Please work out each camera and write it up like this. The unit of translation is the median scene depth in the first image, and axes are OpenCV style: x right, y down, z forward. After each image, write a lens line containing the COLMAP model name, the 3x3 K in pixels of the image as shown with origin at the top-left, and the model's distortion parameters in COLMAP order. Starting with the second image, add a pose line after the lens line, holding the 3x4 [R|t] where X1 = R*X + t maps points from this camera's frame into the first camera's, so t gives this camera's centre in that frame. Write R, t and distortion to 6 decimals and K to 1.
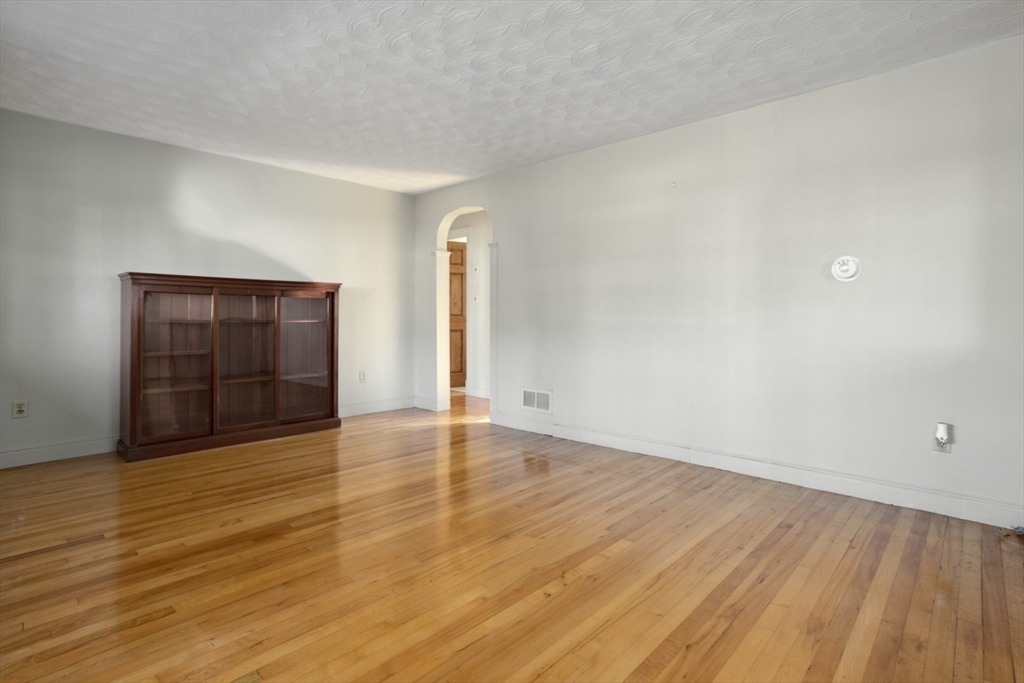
lens RADIAL K [[511.5, 0, 514.3], [0, 511.5, 316.4], [0, 0, 1]] dist [-0.048184, 0.031331]
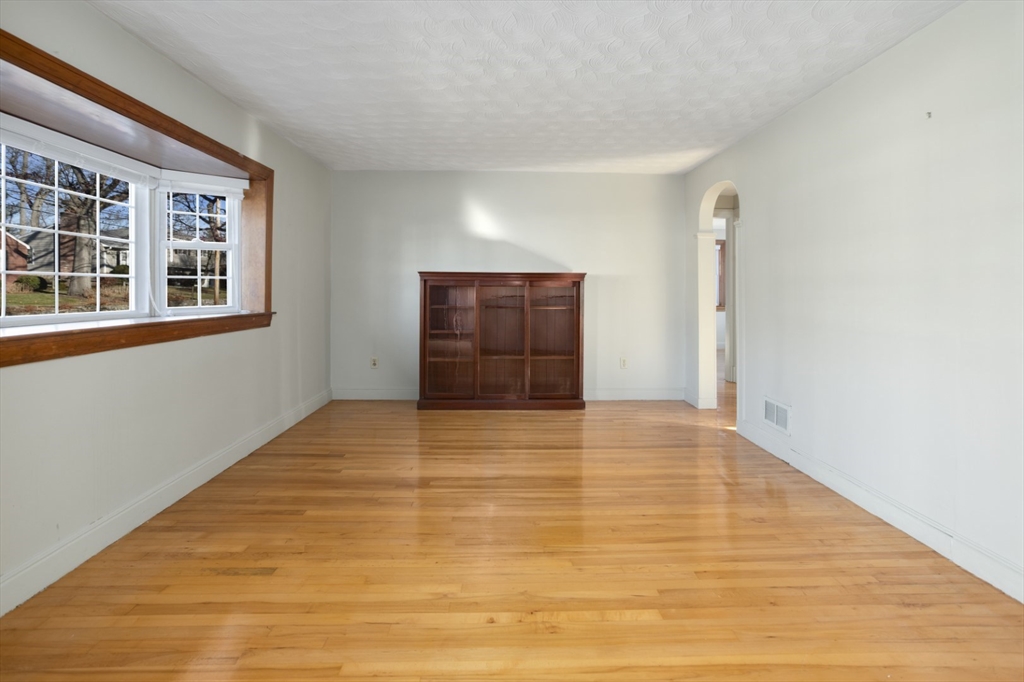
lens RADIAL K [[517.6, 0, 515.2], [0, 517.6, 286.8], [0, 0, 1]] dist [-0.049735, 0.032322]
pose [[0.704697, -0.001983, -0.709506, 0.438750], [-0.003246, 0.999977, -0.006019, -0.040264], [0.709501, 0.006545, 0.704674, 0.199438]]
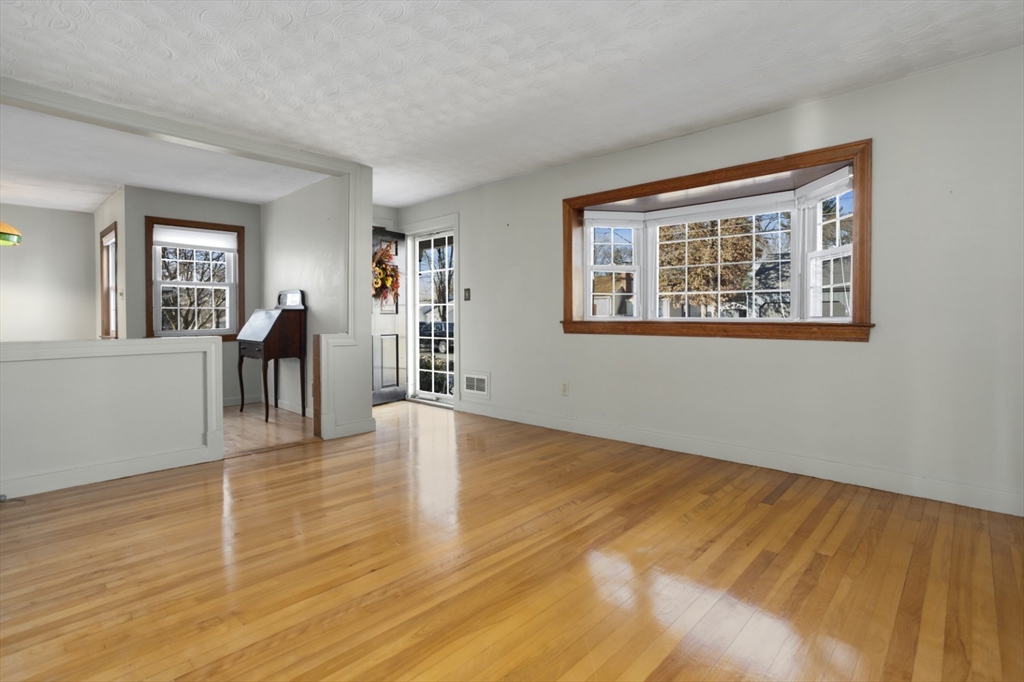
lens RADIAL K [[503.4, 0, 519.1], [0, 503.4, 324.0], [0, 0, 1]] dist [-0.047358, 0.028922]
pose [[-0.999985, 0.000126, -0.005467, -0.164073], [0.000029, 0.999843, 0.017698, -0.003278], [0.005469, 0.017698, -0.999828, 1.513724]]
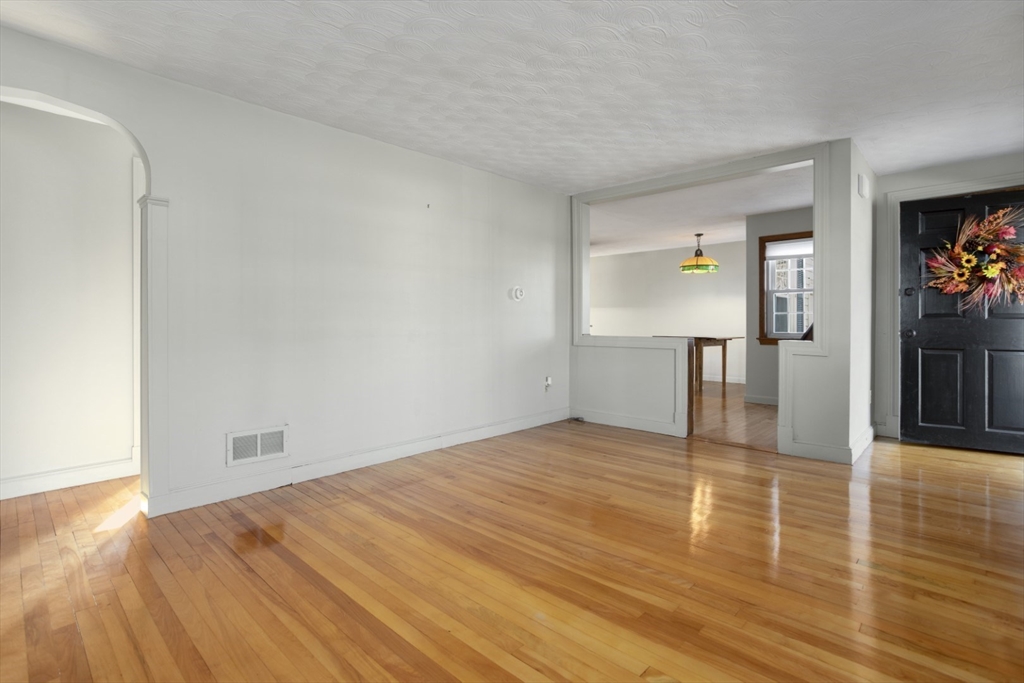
lens RADIAL K [[504.0, 0, 516.0], [0, 504.0, 315.1], [0, 0, 1]] dist [-0.037628, 0.026368]
pose [[0.000229, 0.006228, 0.999981, -0.870377], [0.002519, 0.999977, -0.006229, -0.011176], [-0.999997, 0.002520, 0.000213, 0.880398]]
